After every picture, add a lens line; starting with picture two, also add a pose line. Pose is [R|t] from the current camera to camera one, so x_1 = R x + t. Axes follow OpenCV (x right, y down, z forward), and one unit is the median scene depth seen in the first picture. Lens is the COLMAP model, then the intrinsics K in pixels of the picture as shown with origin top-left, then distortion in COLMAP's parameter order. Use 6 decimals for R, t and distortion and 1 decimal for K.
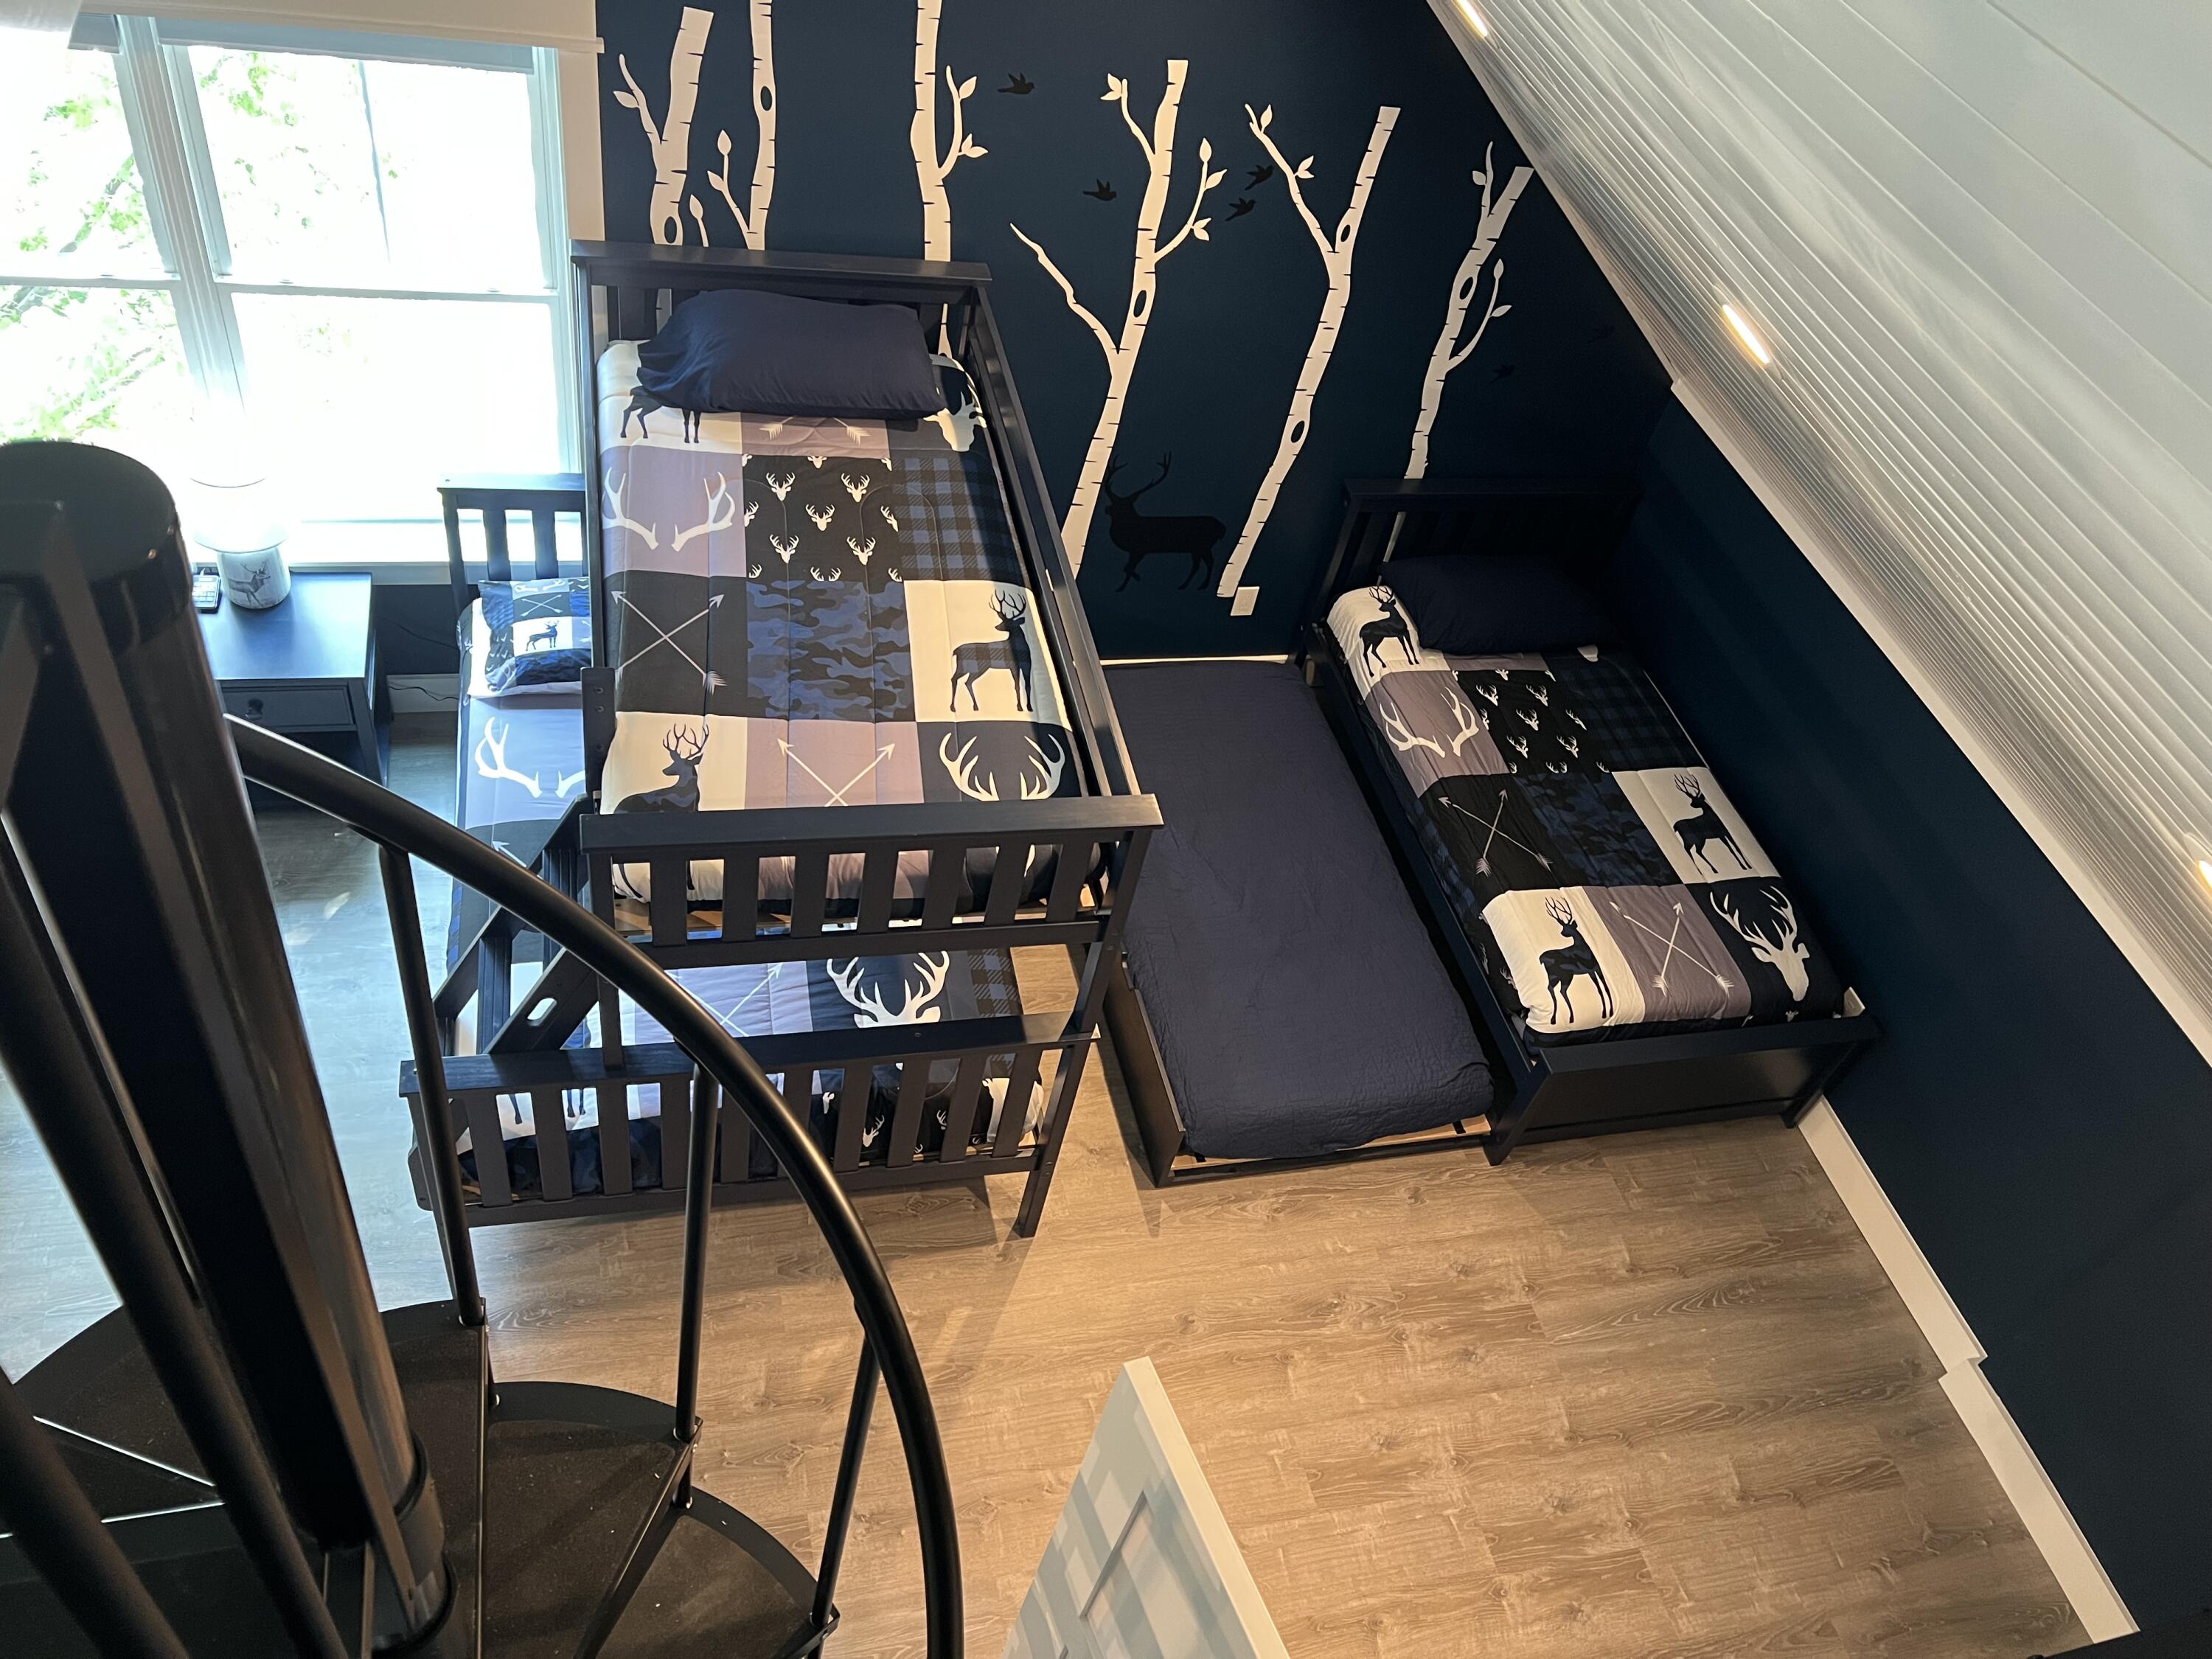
lens RADIAL K [[1667.1, 0, 1117.0], [0, 1667.1, 833.5], [0, 0, 1]] dist [0.053224, -0.057312]
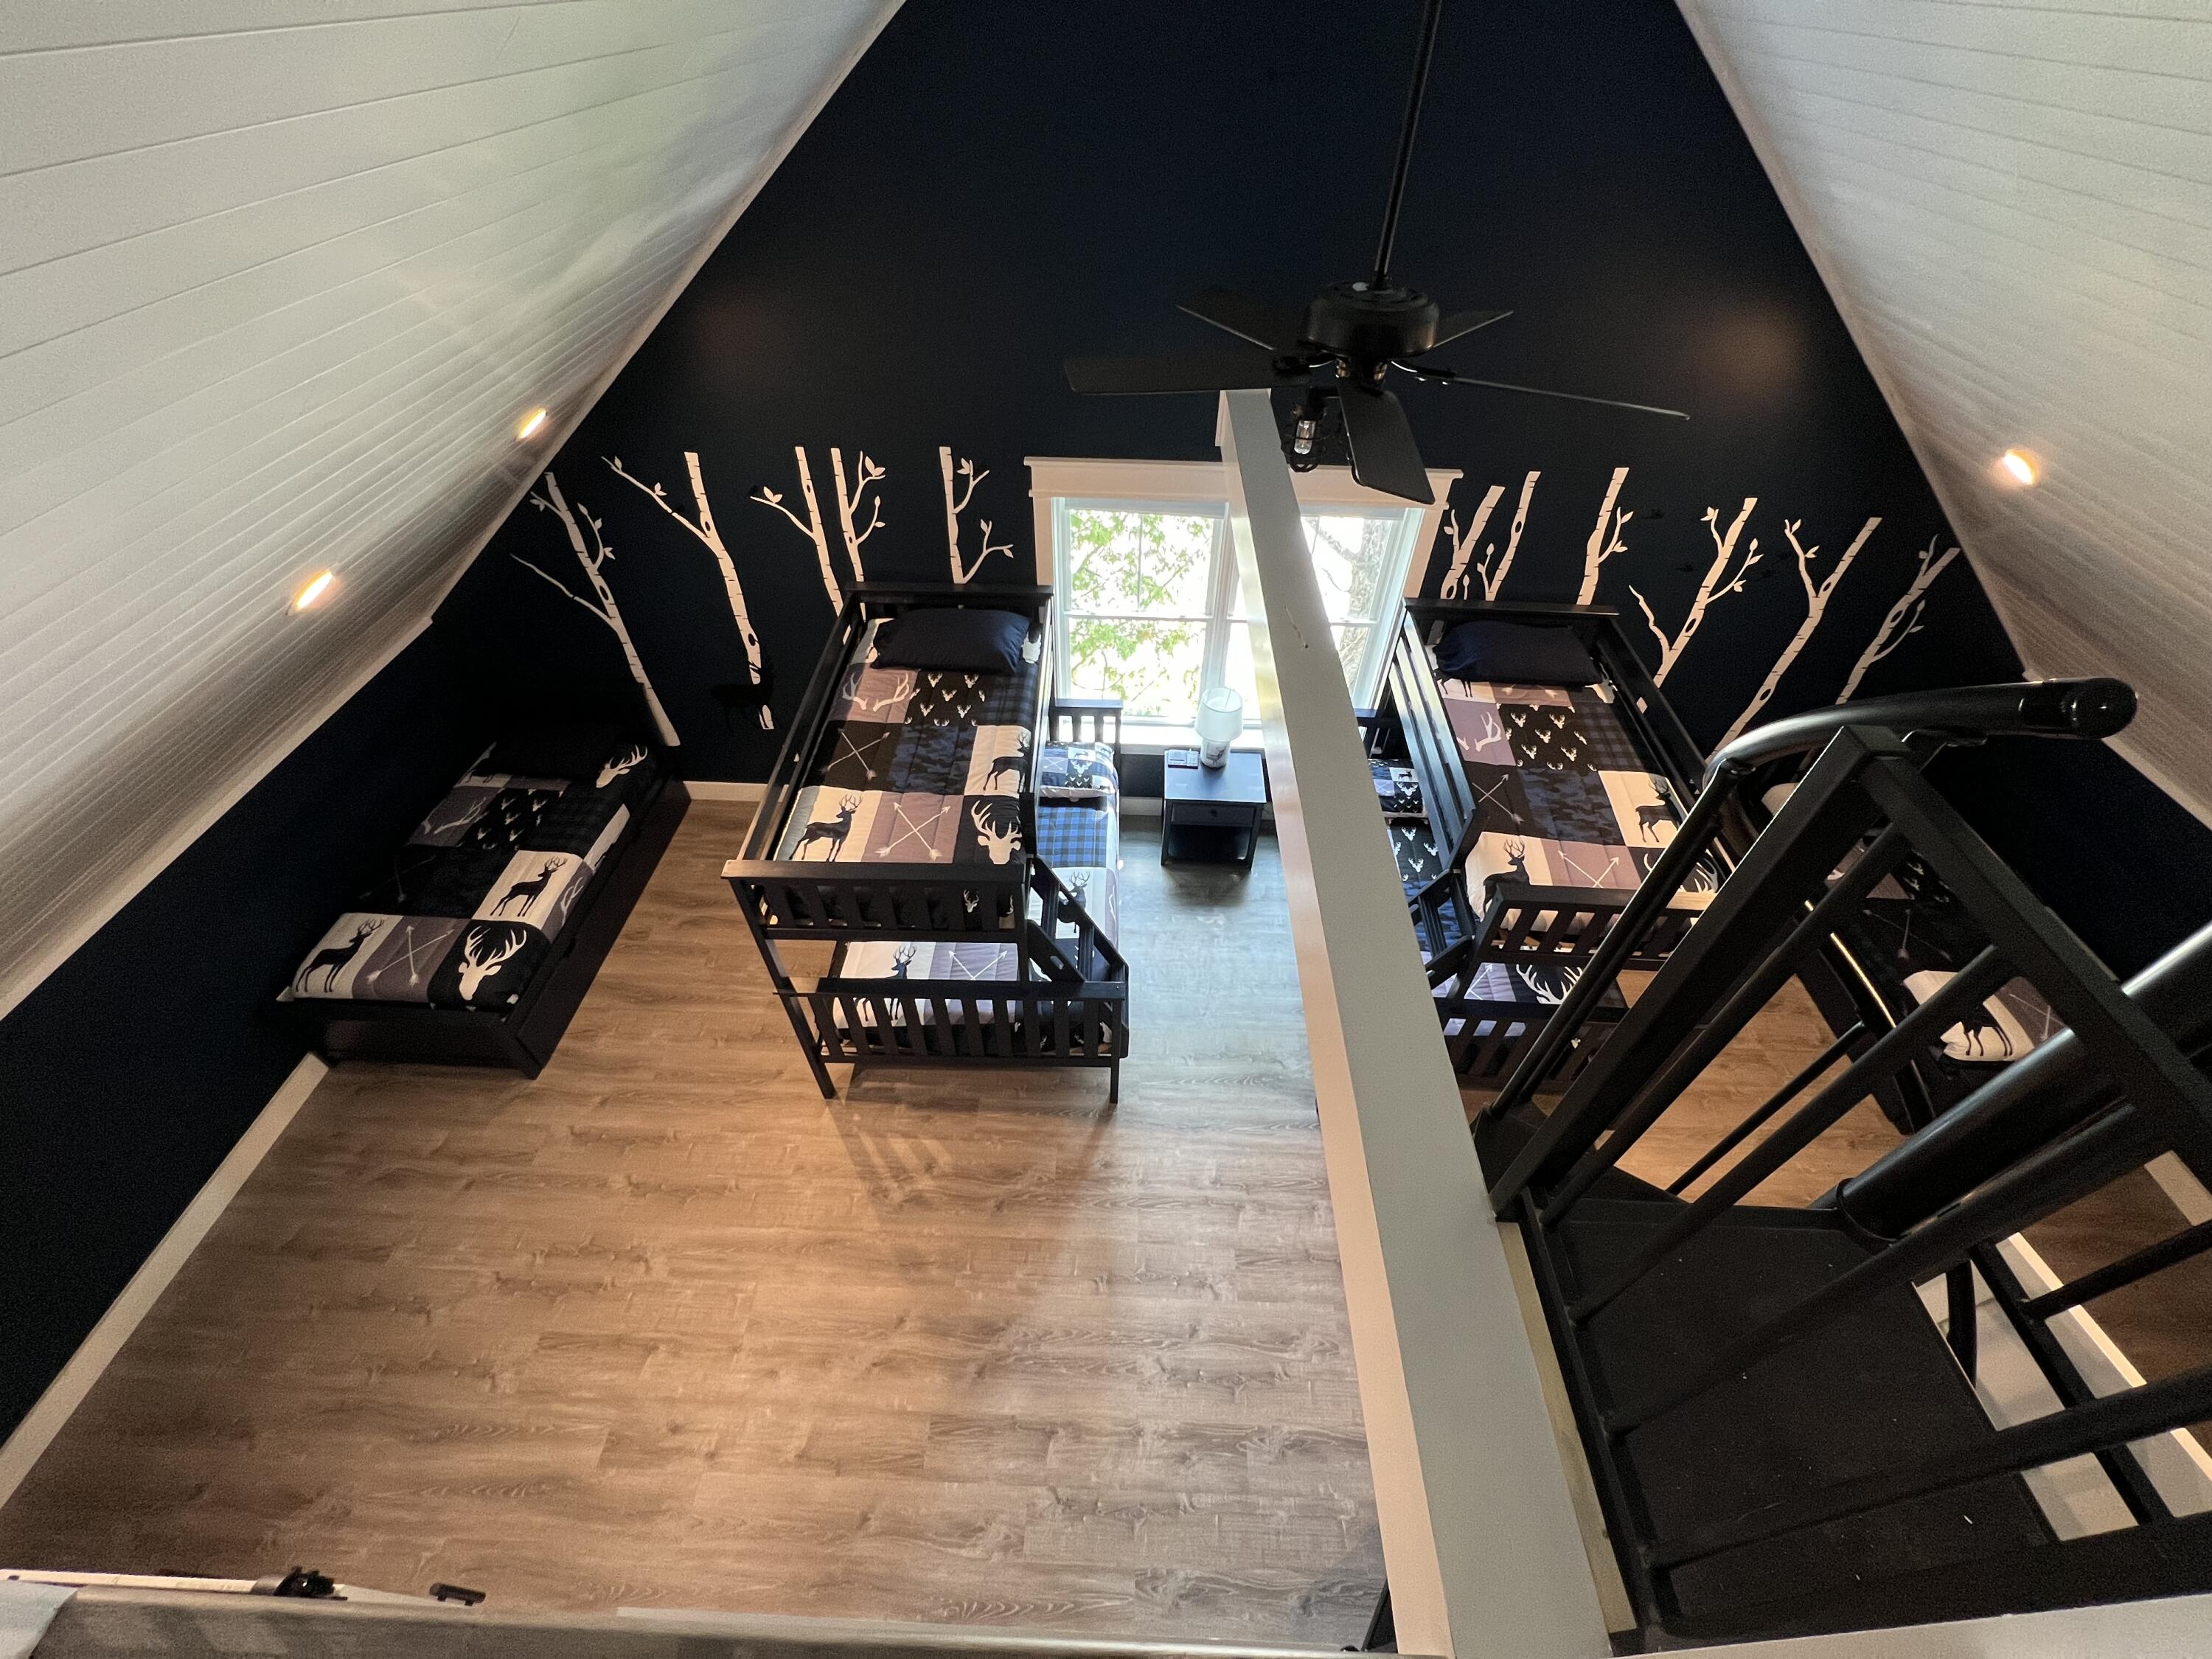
lens RADIAL K [[882.3, 0, 1102.4], [0, 882.3, 831.0], [0, 0, 1]] dist [-0.002308, 0.000984]
pose [[0.947463, 0.072332, -0.311579, -0.314290], [-0.091862, 0.994592, -0.048449, 0.015643], [0.306389, 0.074526, 0.948984, -0.109431]]
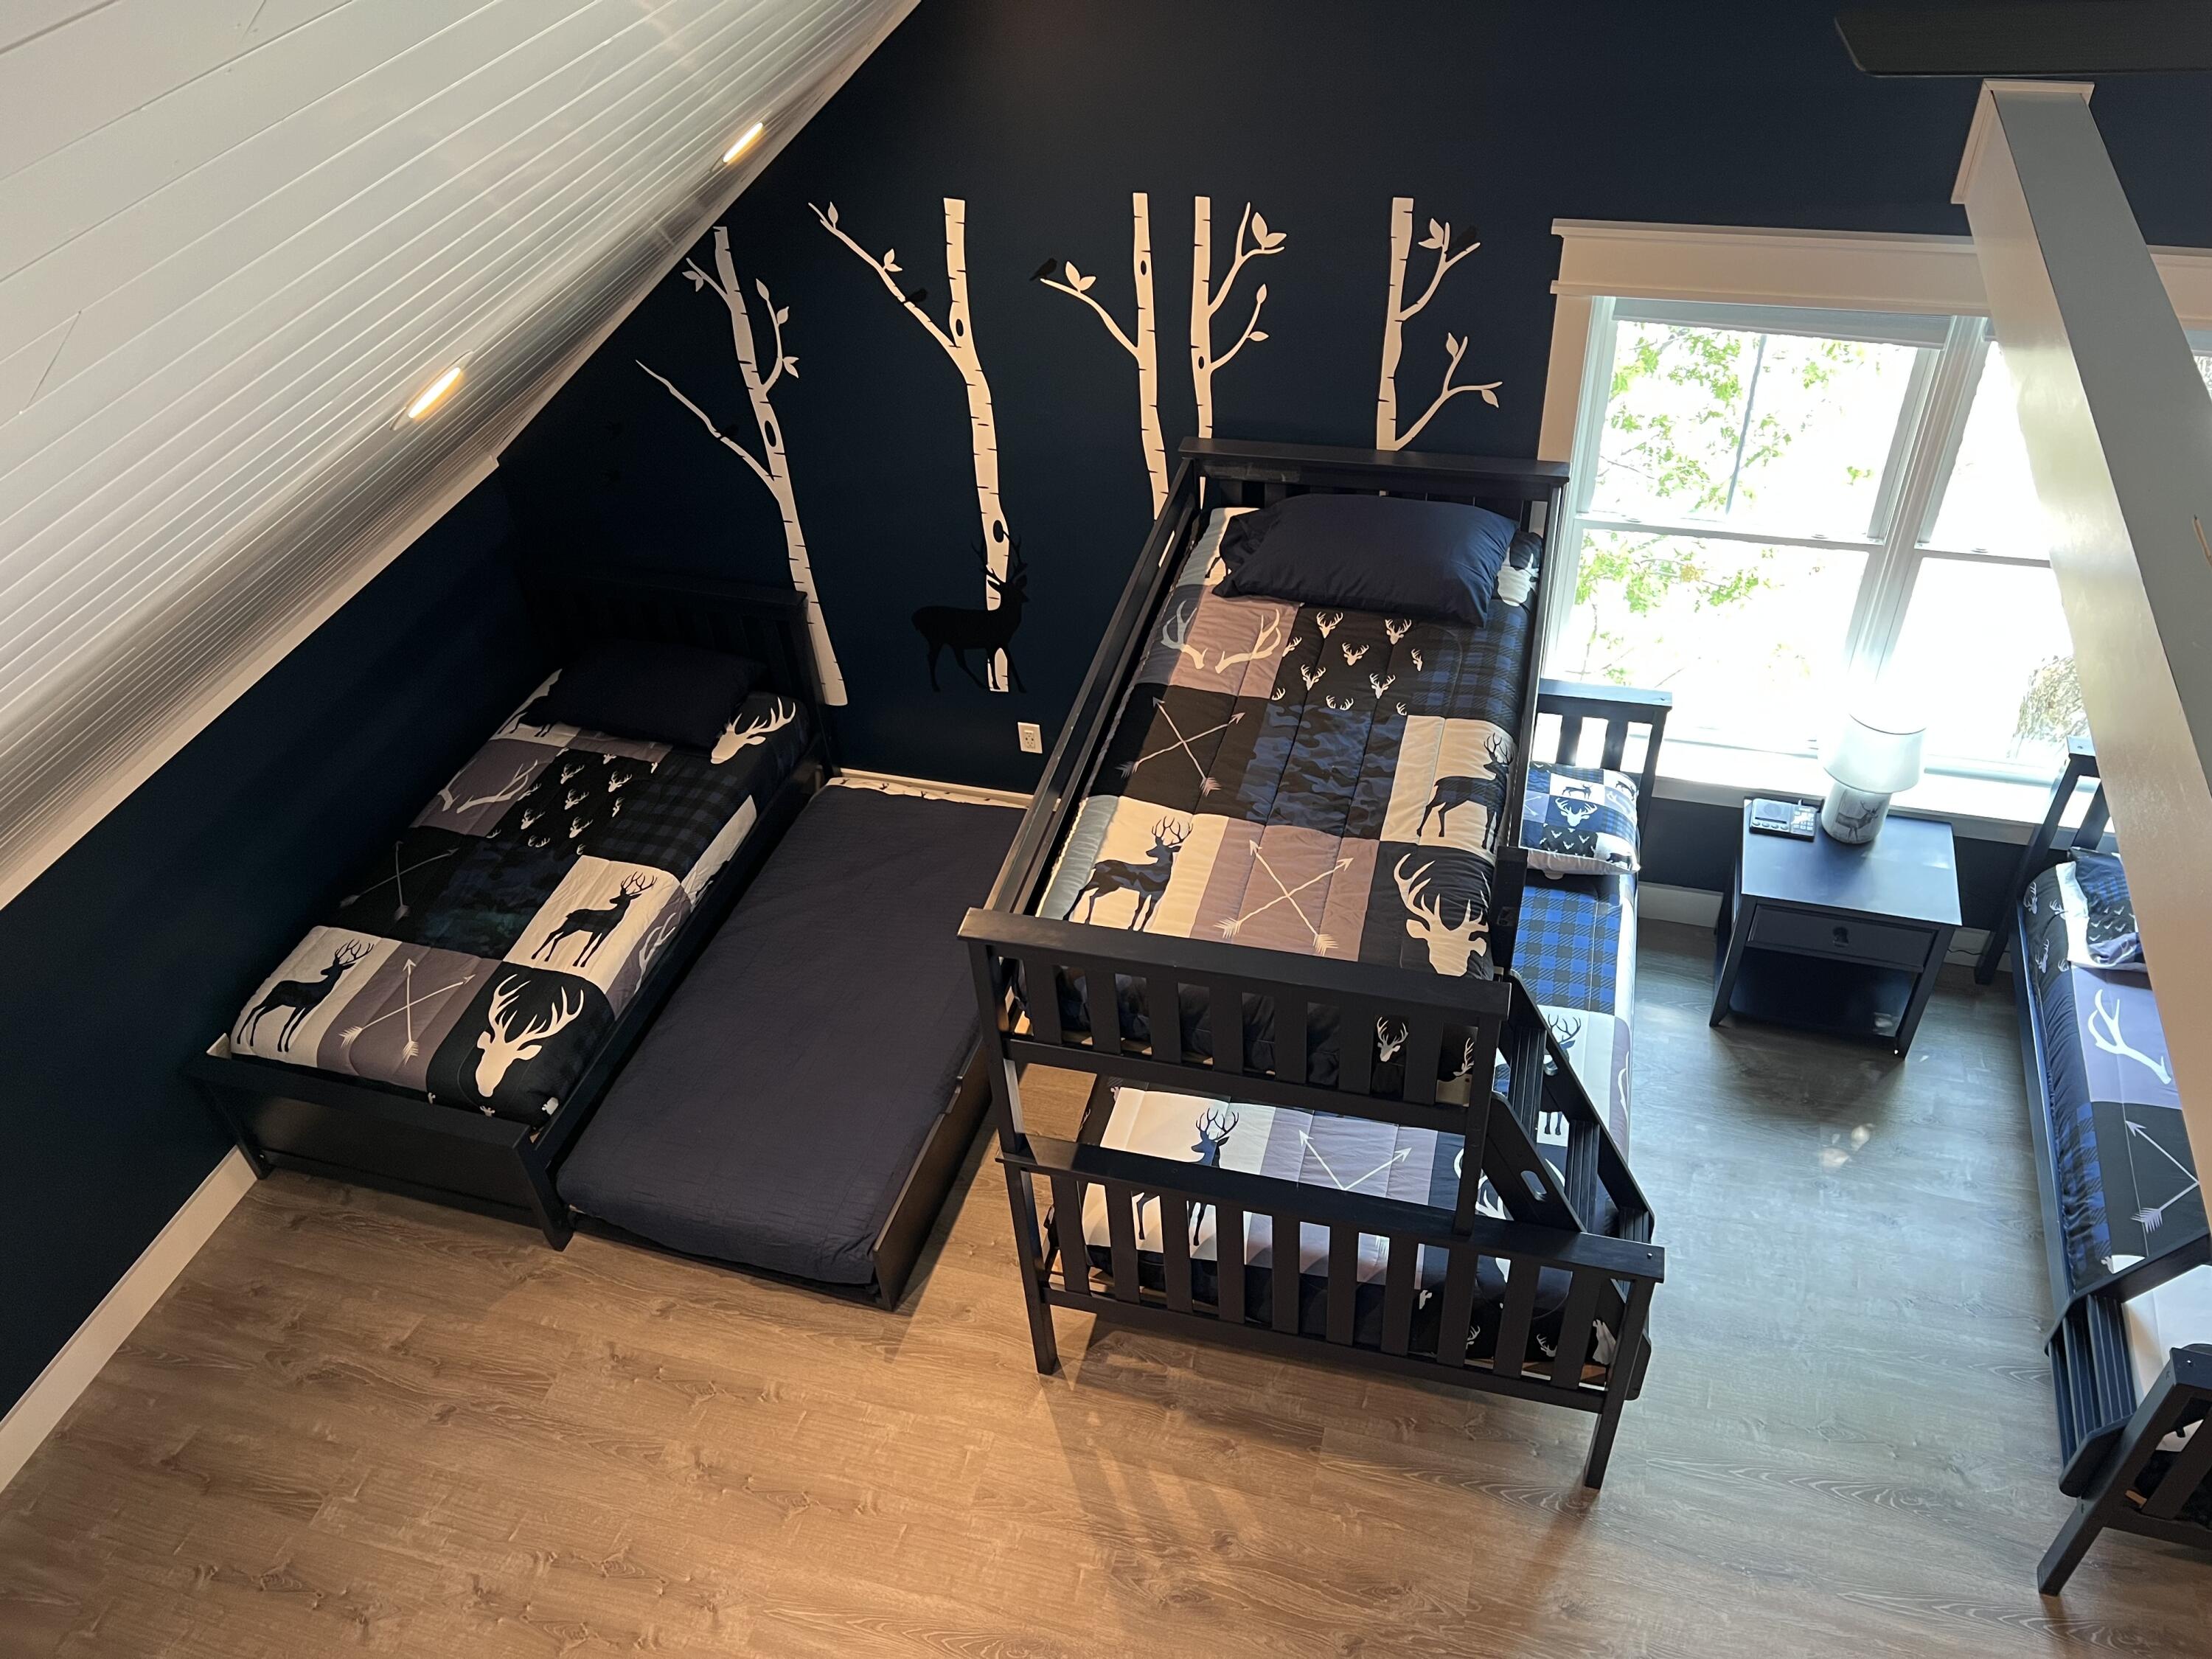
lens RADIAL K [[1667.1, 0, 1104.4], [0, 1667.1, 830.9], [0, 0, 1]] dist [0.053224, -0.057312]
pose [[0.839130, 0.149775, -0.522904, -0.380928], [-0.217905, 0.973393, -0.070875, 0.038831], [0.498375, 0.173417, 0.849440, -0.143072]]
